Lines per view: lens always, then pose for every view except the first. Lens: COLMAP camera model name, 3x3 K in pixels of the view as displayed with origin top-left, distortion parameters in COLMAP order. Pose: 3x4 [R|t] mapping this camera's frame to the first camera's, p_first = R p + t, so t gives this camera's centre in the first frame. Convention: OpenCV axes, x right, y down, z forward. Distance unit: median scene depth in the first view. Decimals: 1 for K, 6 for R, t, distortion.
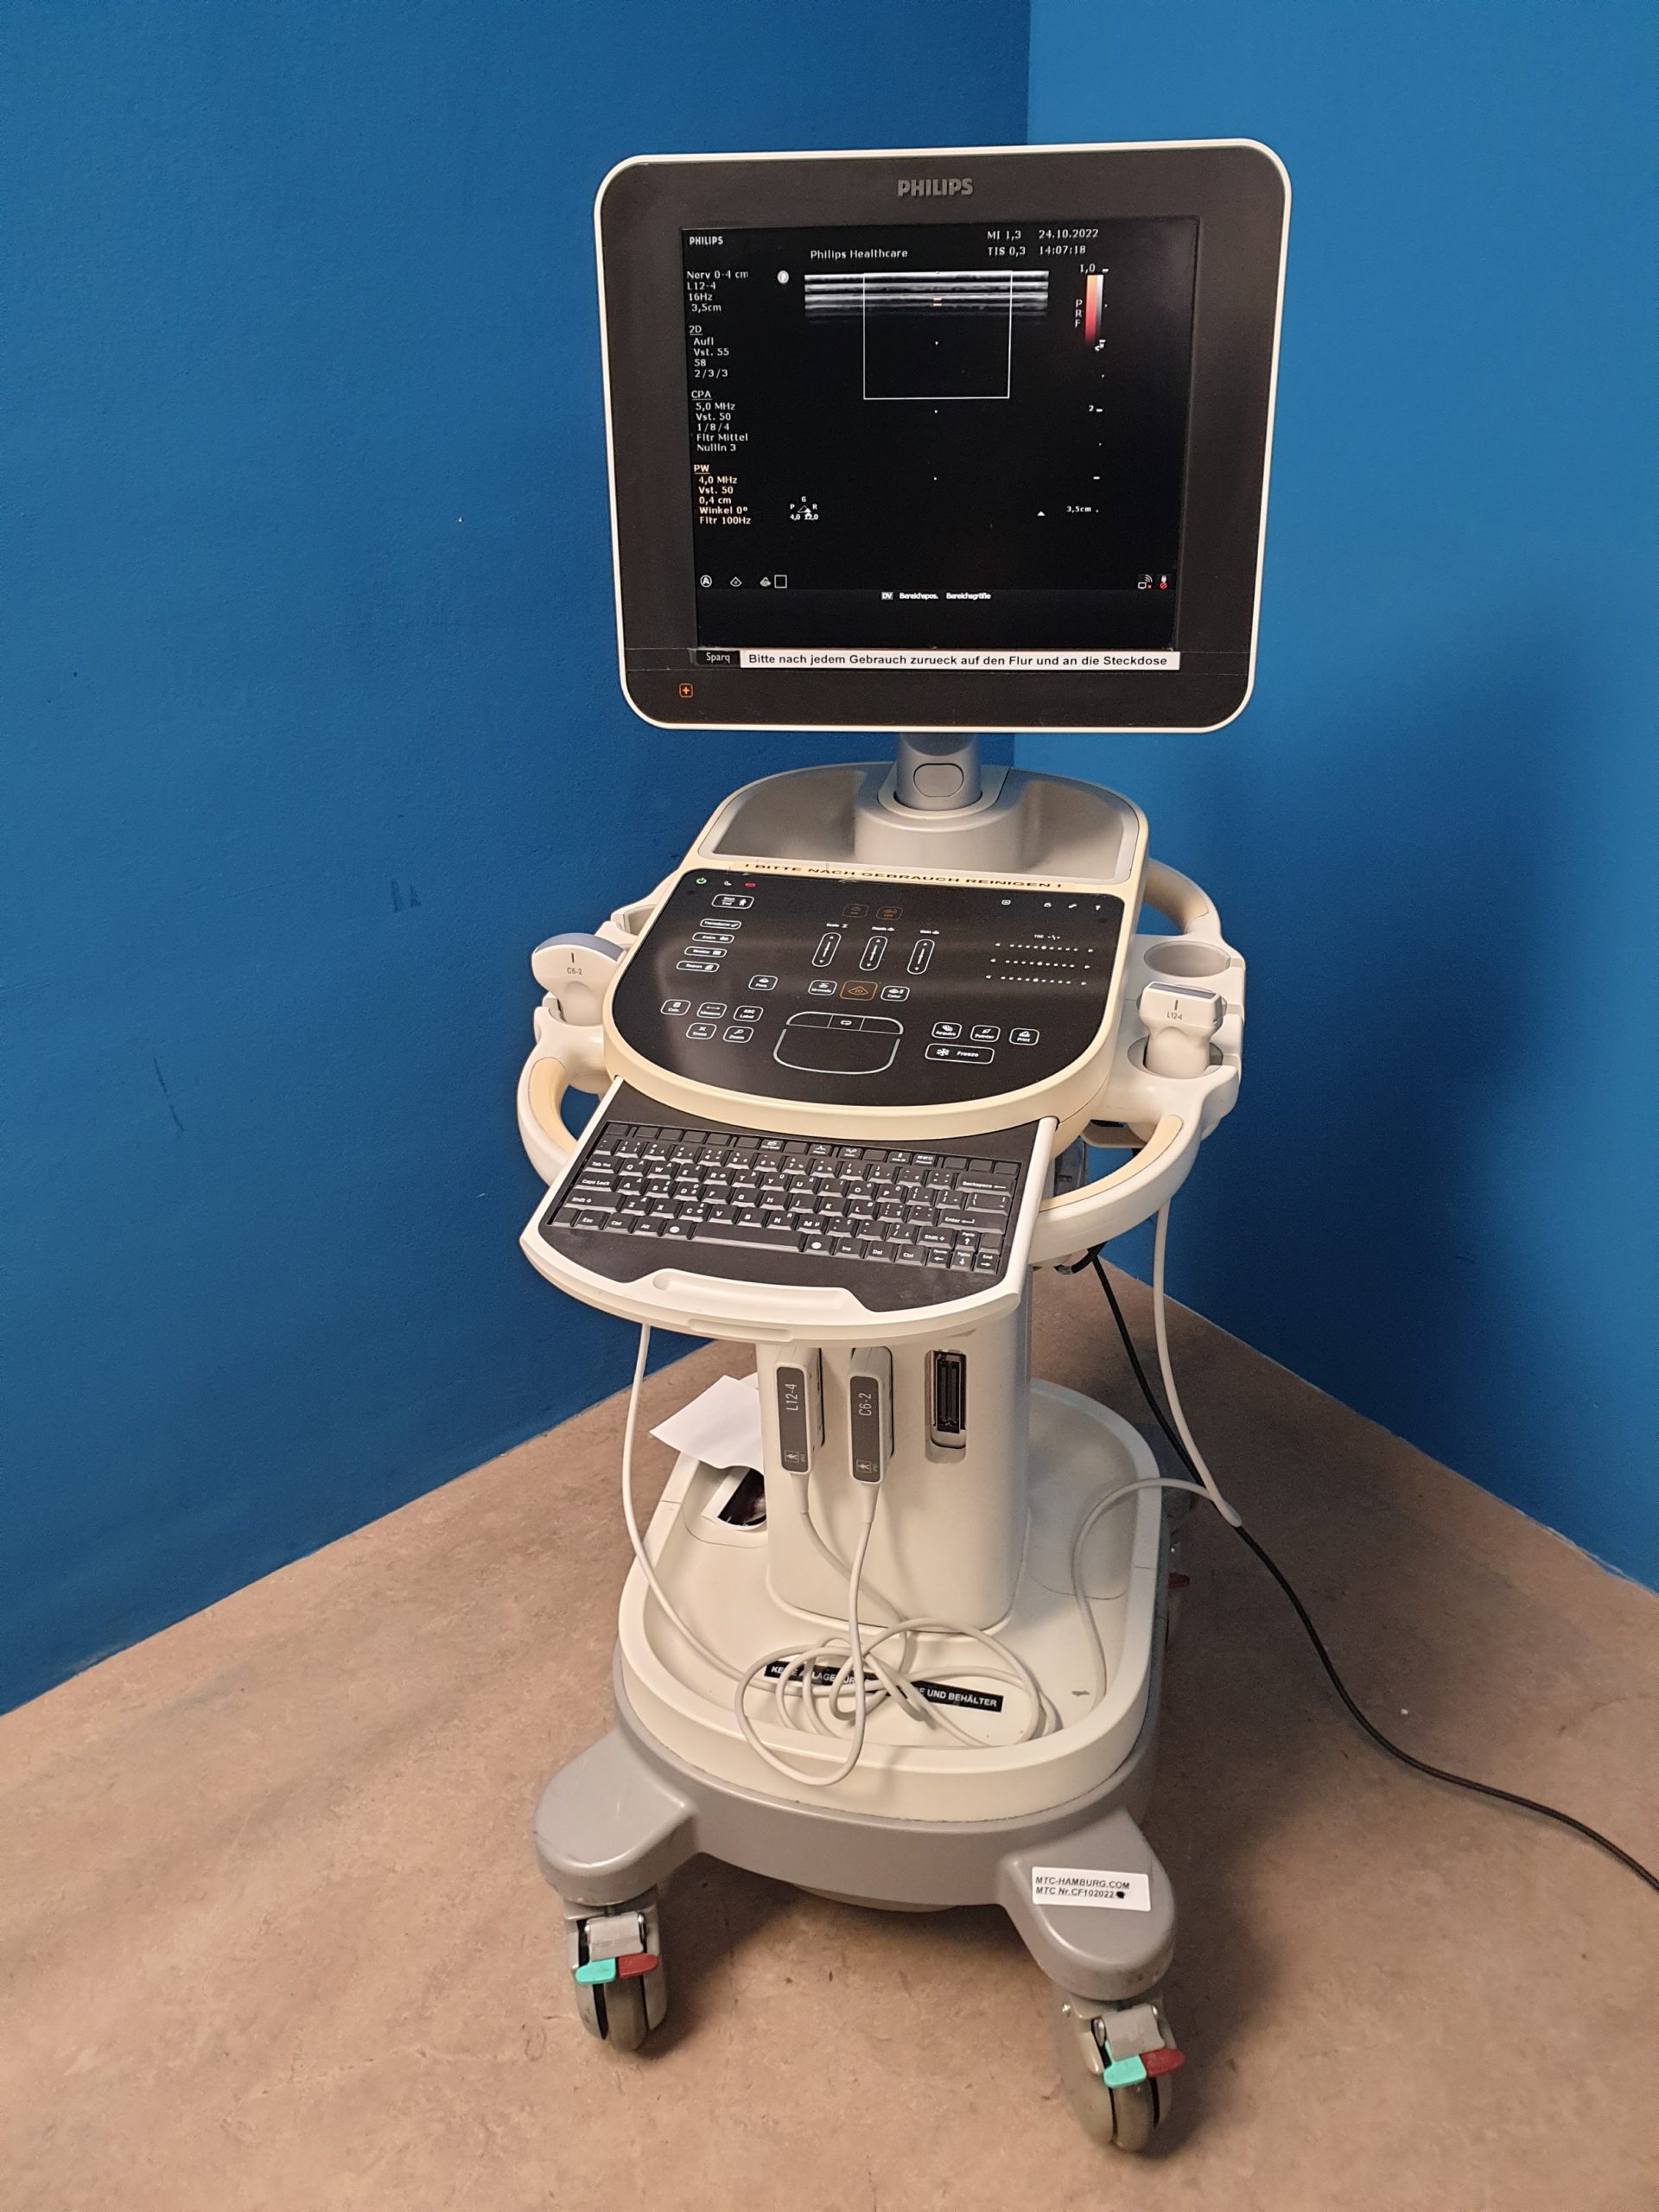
lens RADIAL K [[1739.2, 0, 843.5], [0, 1739.2, 1095.7], [0, 0, 1]] dist [-0.000310, 0.018430]
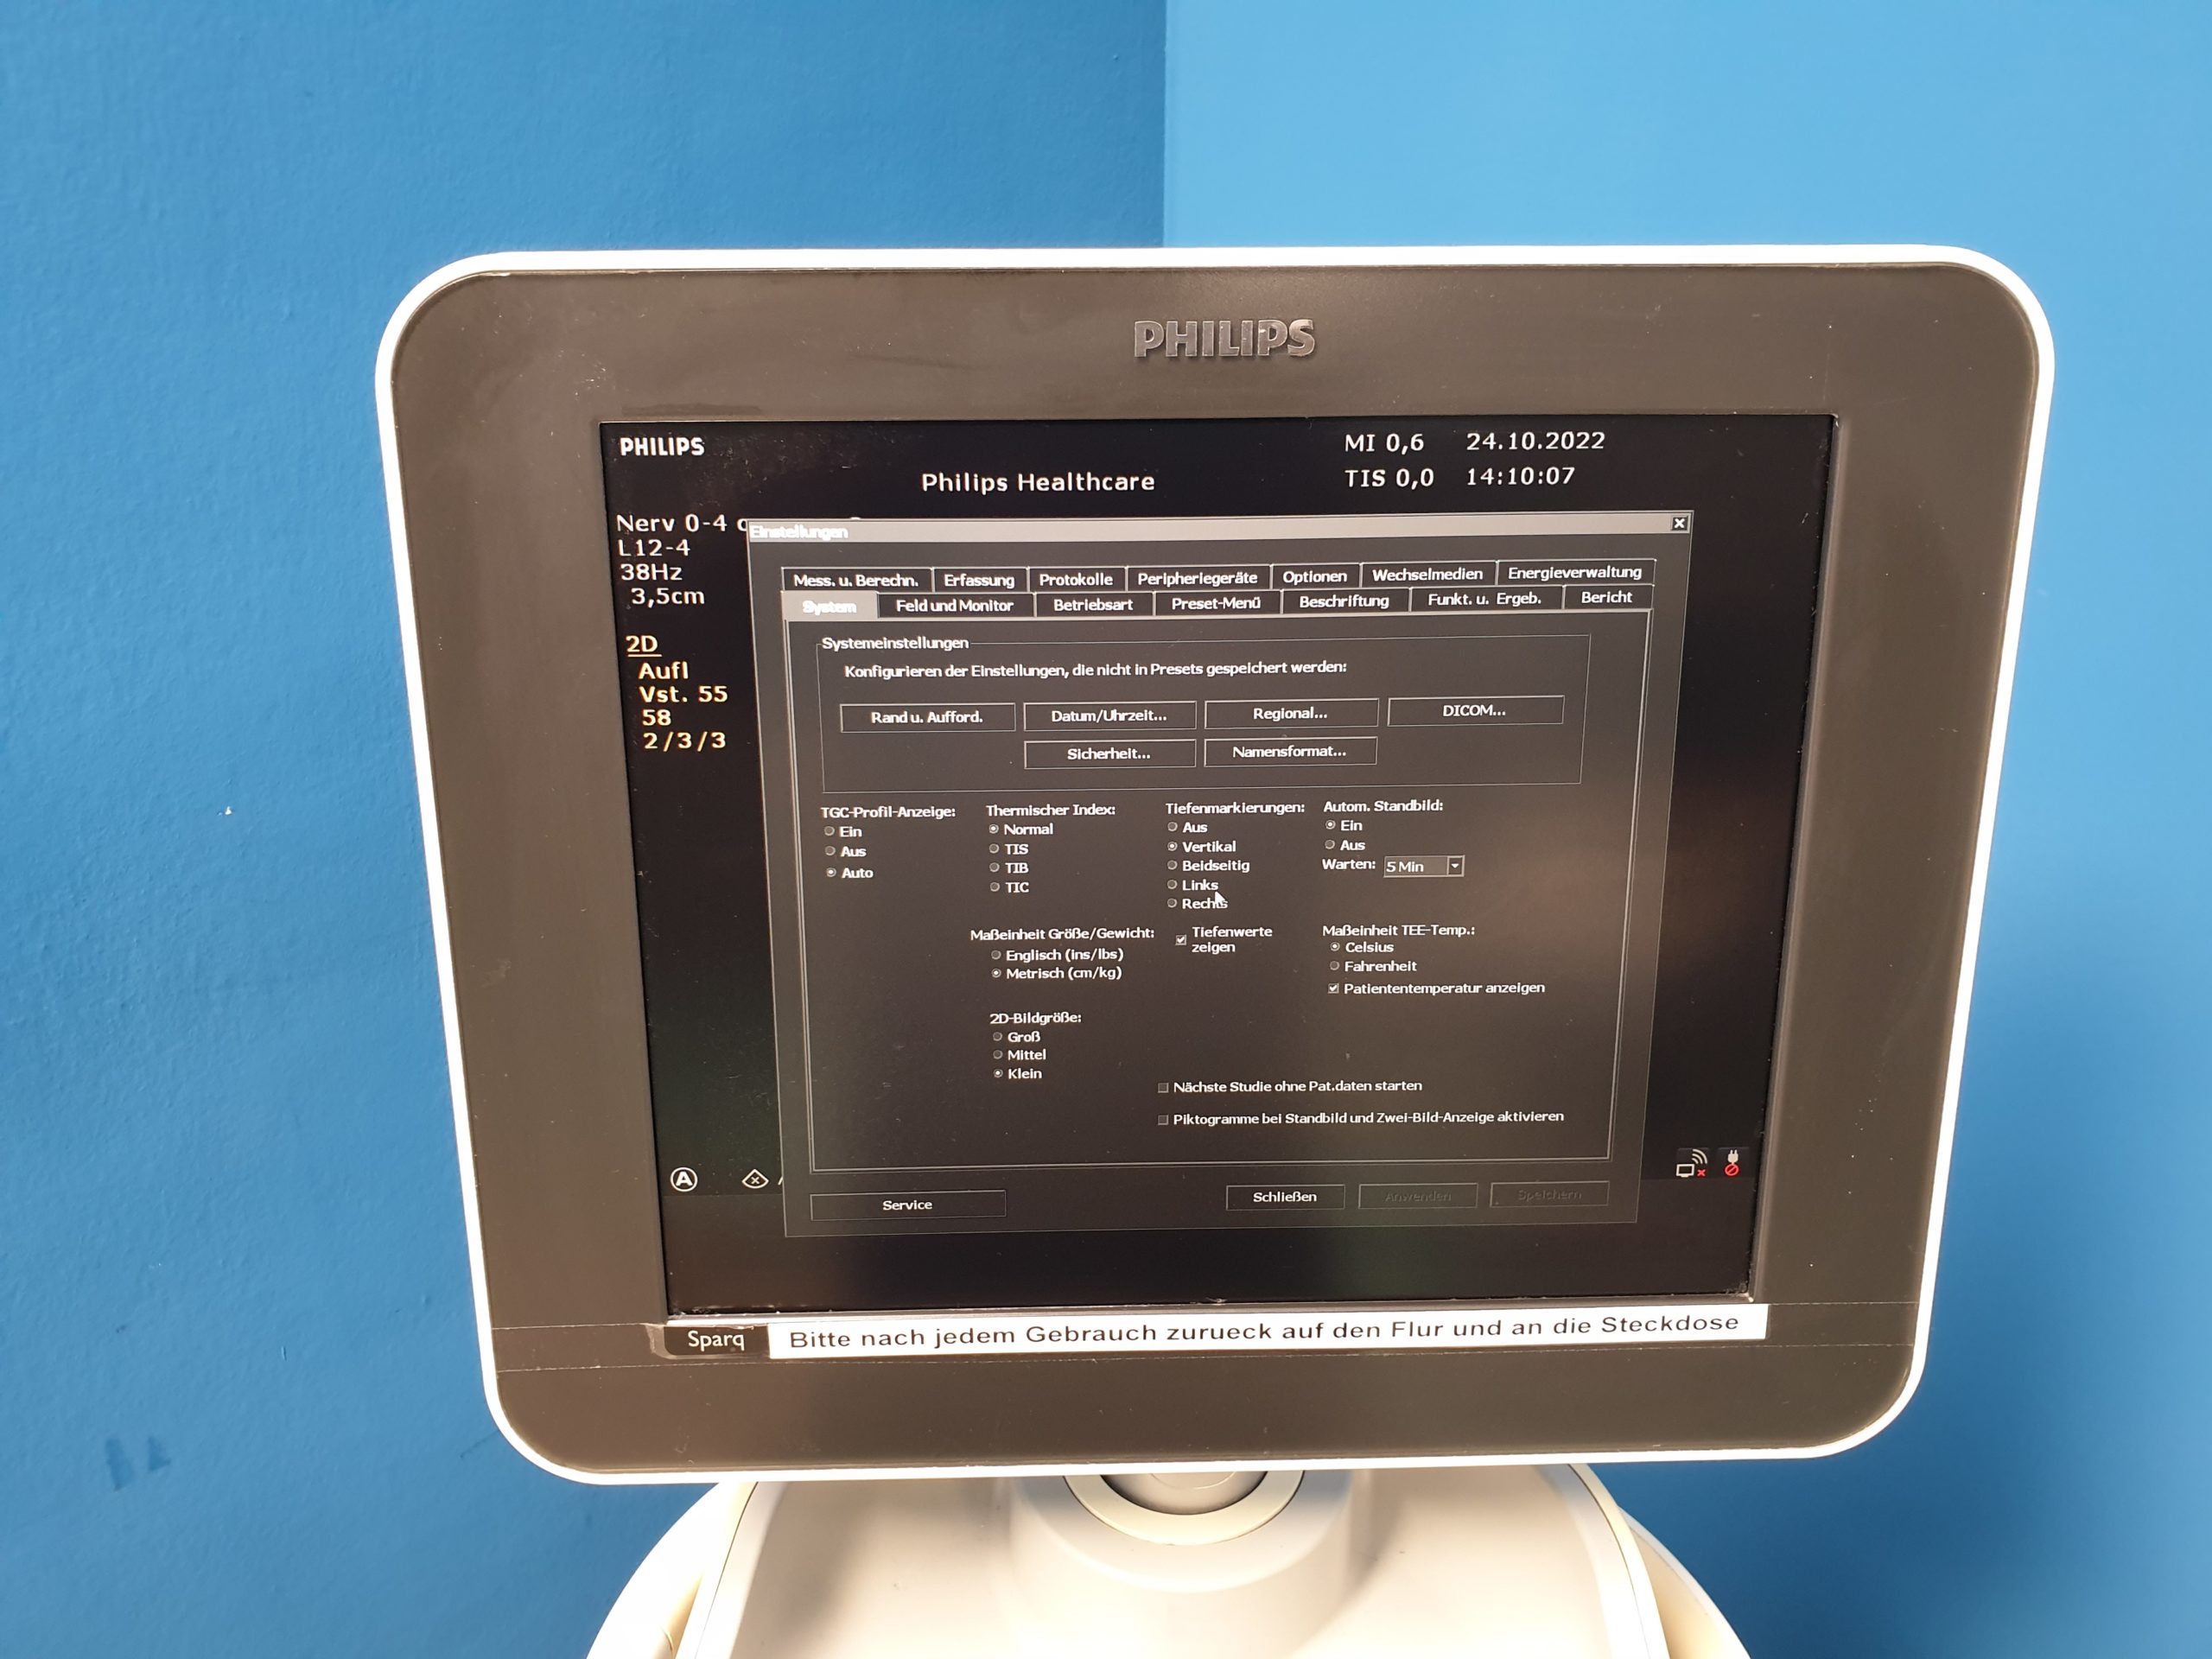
lens RADIAL K [[1739.2, 0, 1088.6], [0, 1739.2, 815.4], [0, 0, 1]] dist [-0.000310, 0.018430]
pose [[0.989944, -0.033876, 0.137346, -0.036437], [0.049873, 0.992141, -0.114756, -0.331536], [-0.132379, 0.120451, 0.983853, 0.558283]]
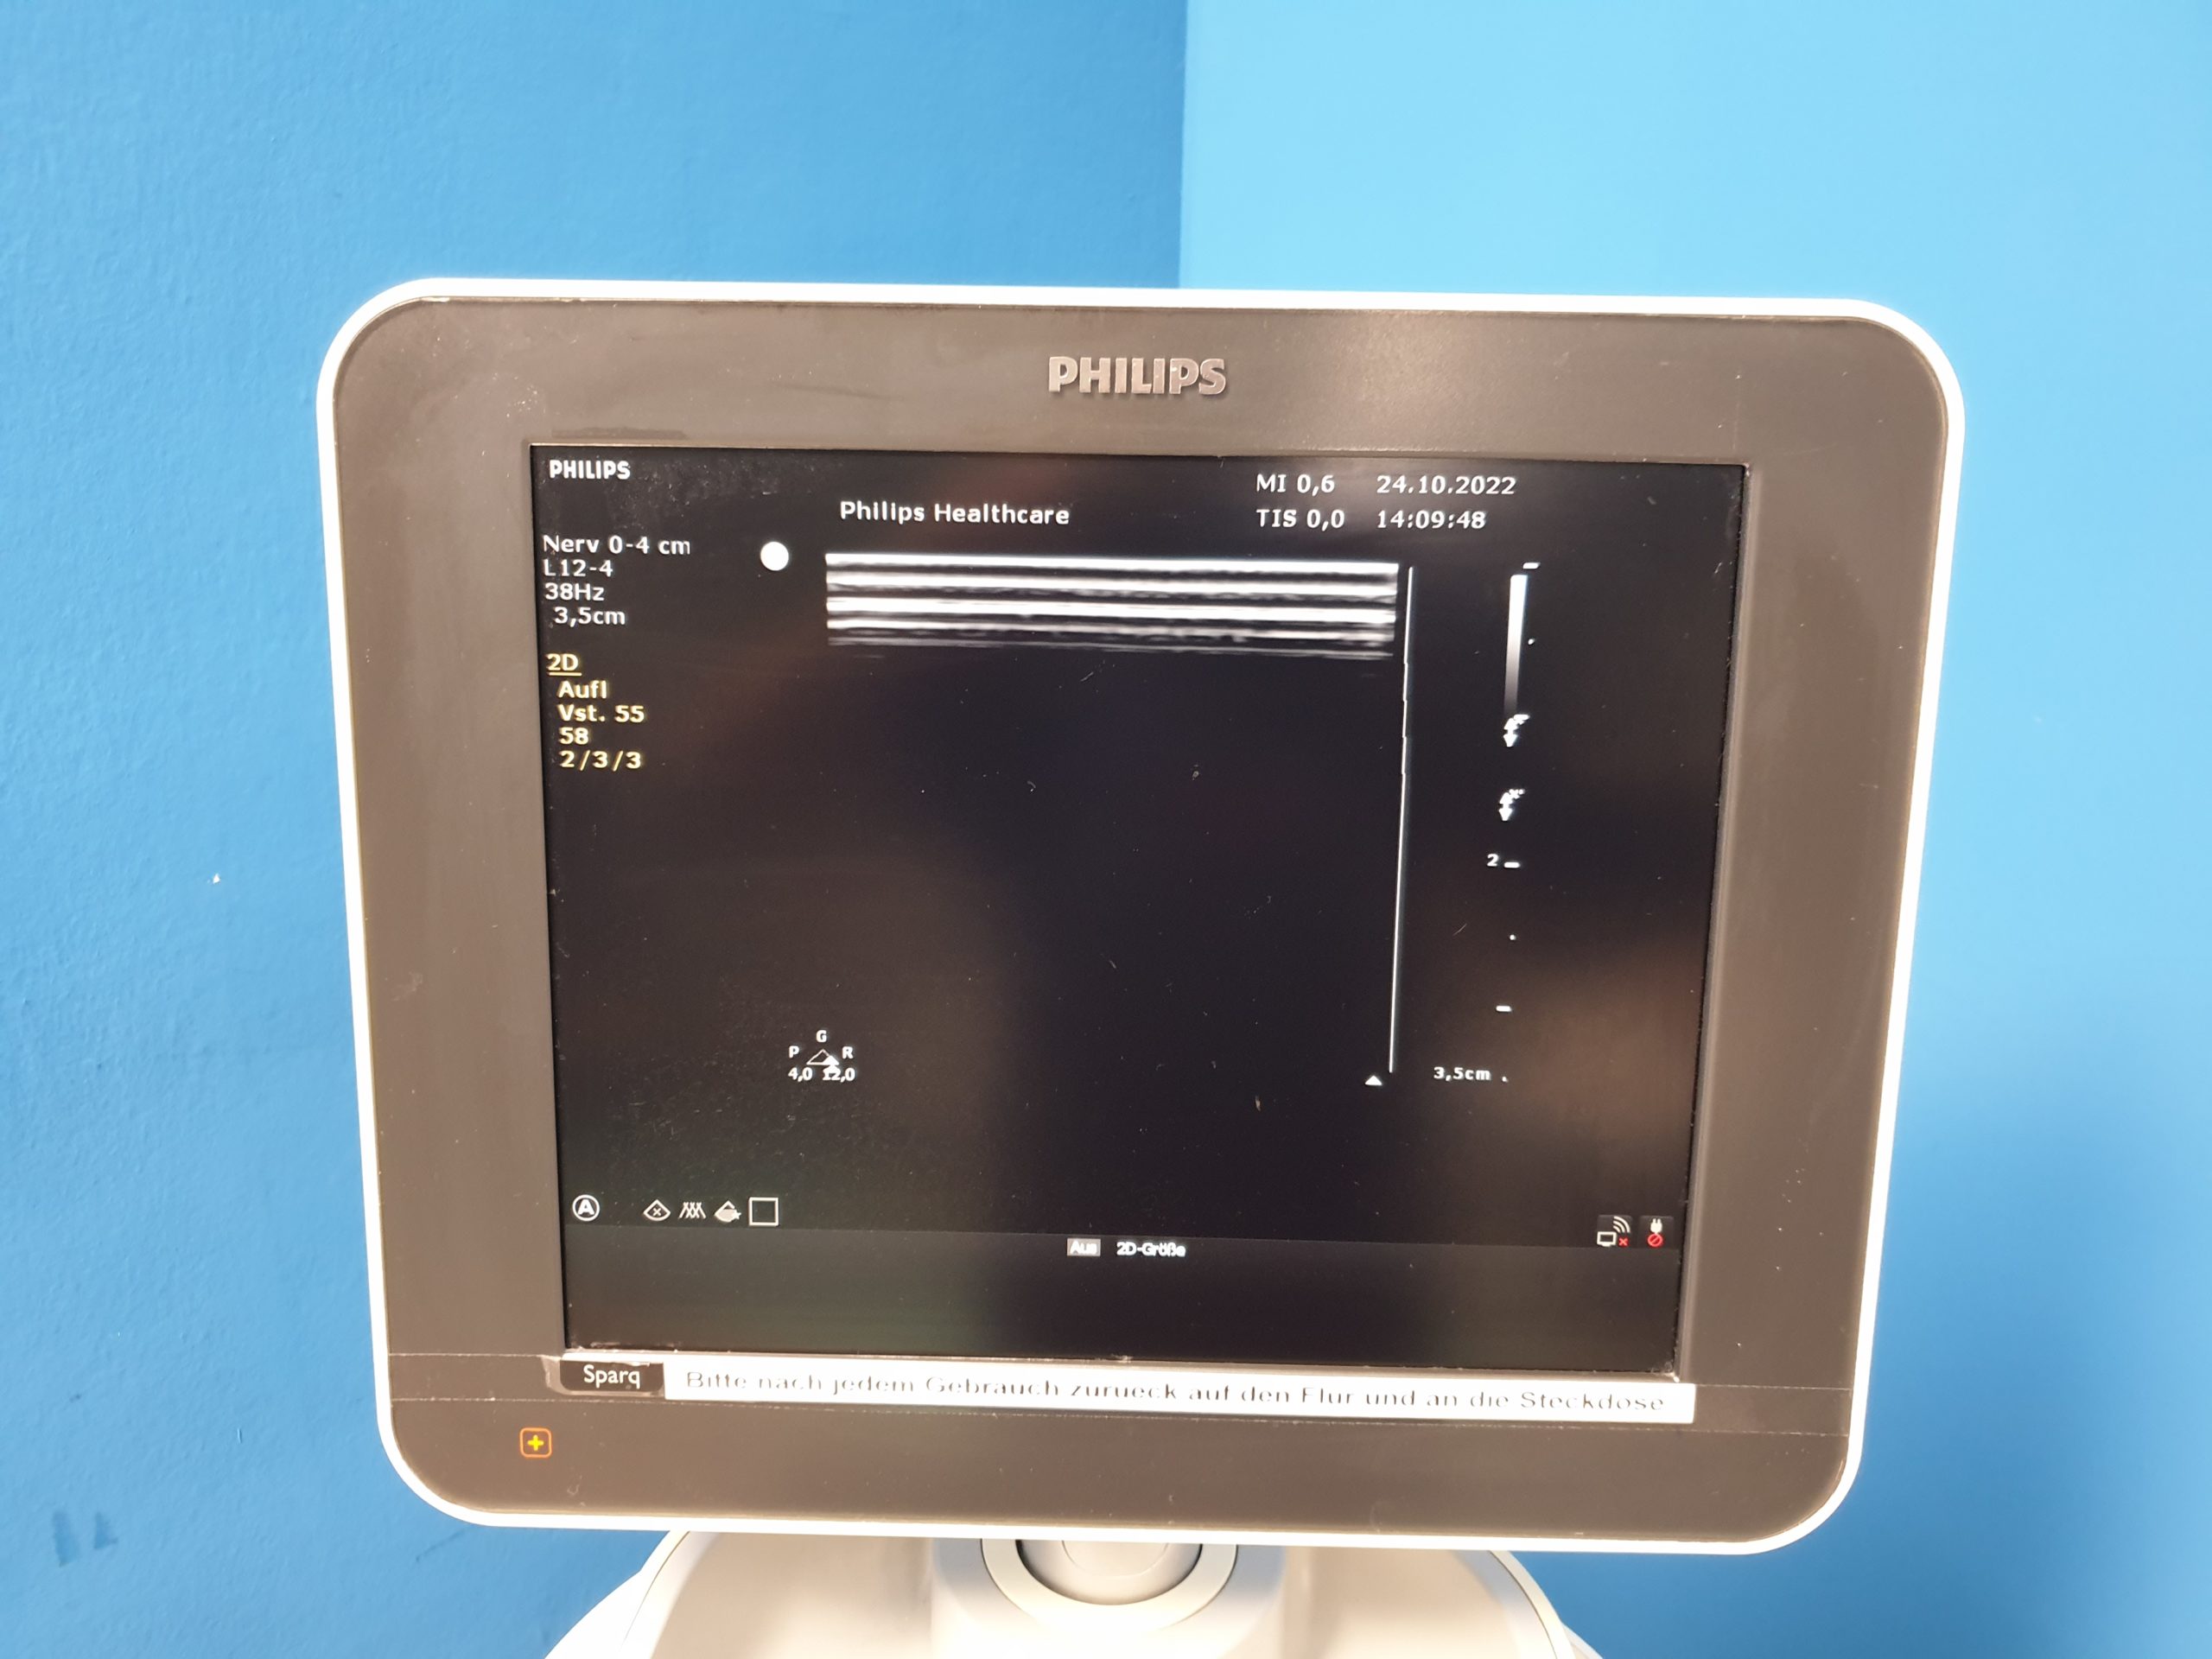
lens RADIAL K [[1739.2, 0, 1081.9], [0, 1739.2, 846.7], [0, 0, 1]] dist [-0.000310, 0.018430]
pose [[0.994713, 0.006975, 0.102453, -0.002865], [0.013415, 0.980314, -0.196988, -0.297797], [-0.101810, 0.197321, 0.975038, 0.559022]]
